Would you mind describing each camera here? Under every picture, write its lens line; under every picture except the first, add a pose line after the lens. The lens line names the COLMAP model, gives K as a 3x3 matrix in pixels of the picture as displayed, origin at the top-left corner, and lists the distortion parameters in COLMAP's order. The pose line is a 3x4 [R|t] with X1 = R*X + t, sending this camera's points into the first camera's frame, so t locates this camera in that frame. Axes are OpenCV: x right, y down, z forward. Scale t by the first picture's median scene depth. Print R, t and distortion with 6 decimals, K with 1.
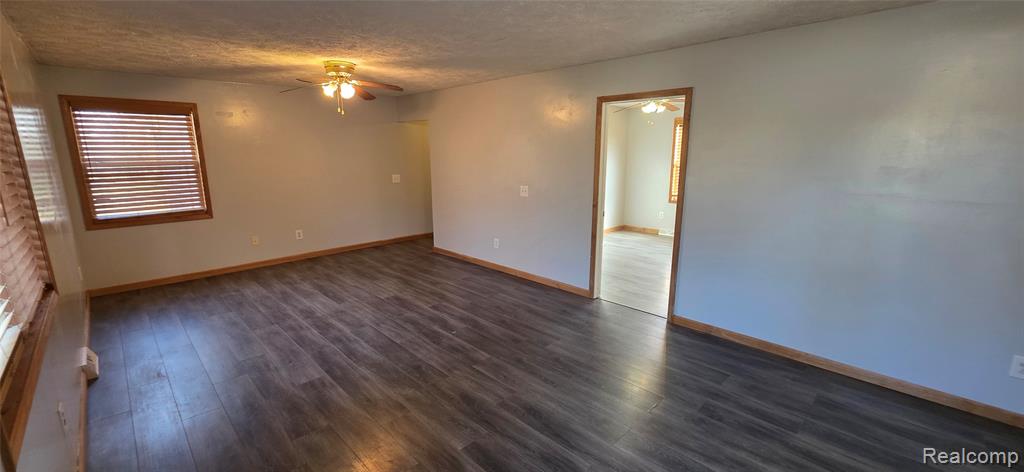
lens RADIAL K [[410.4, 0, 512.0], [0, 410.4, 236.0], [0, 0, 1]] dist [0.000278, 0.000072]
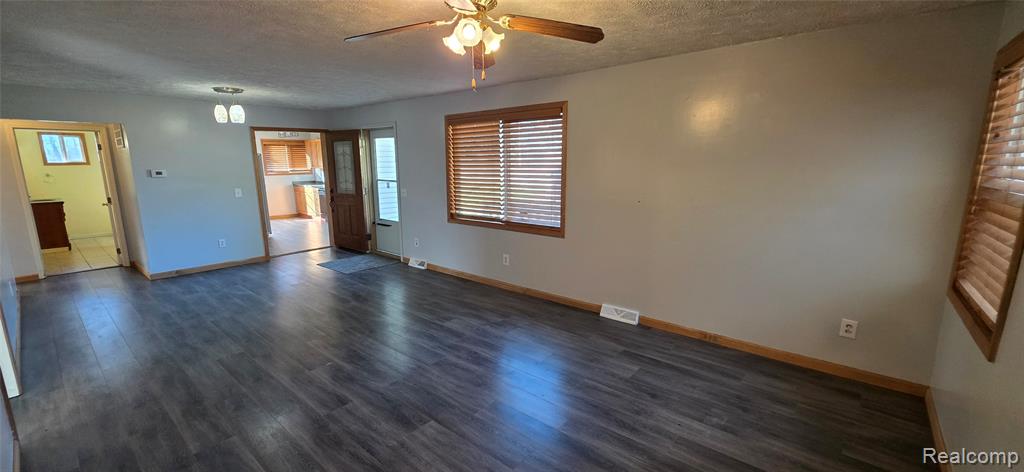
lens RADIAL K [[410.4, 0, 512.0], [0, 410.4, 236.0], [0, 0, 1]] dist [0.000278, 0.000072]
pose [[-0.996216, 0.023086, -0.083787, -0.408138], [-0.010193, 0.926384, 0.376443, -0.314739], [0.086310, 0.375873, -0.922643, 1.525975]]
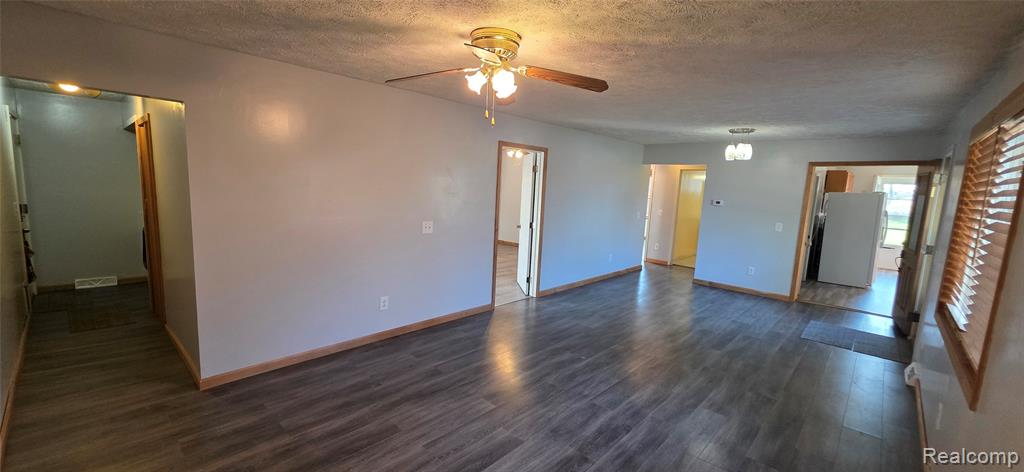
lens RADIAL K [[408.1, 0, 512.0], [0, 408.1, 236.0], [0, 0, 1]] dist [0.000055, -0.000078]
pose [[-0.045346, -0.131185, 0.990320, -0.991624], [0.157467, 0.978008, 0.136764, -0.215221], [-0.986483, 0.162145, -0.023691, 1.006340]]
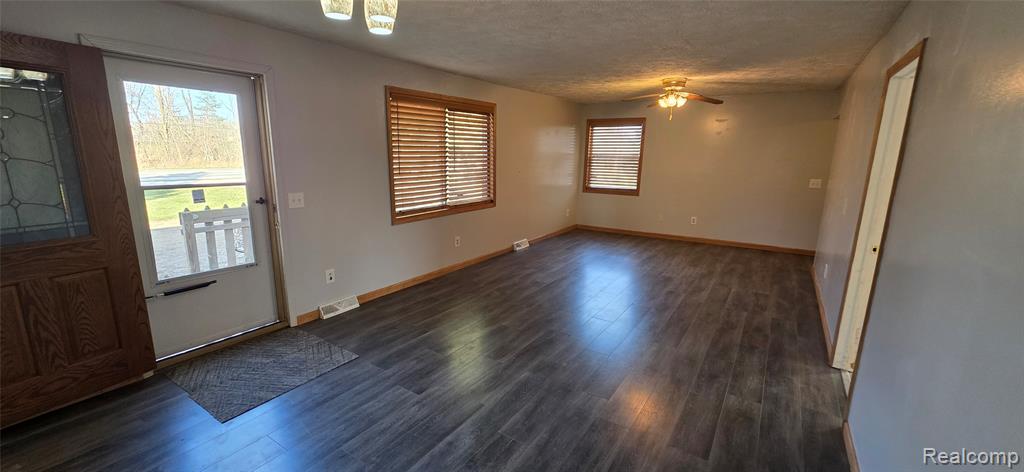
lens RADIAL K [[410.4, 0, 512.0], [0, 410.4, 236.0], [0, 0, 1]] dist [0.000278, 0.000072]
pose [[0.203823, 0.207494, -0.956767, 0.749813], [-0.212929, 0.963283, 0.163546, -0.060879], [0.955572, 0.170389, 0.240521, 0.303133]]
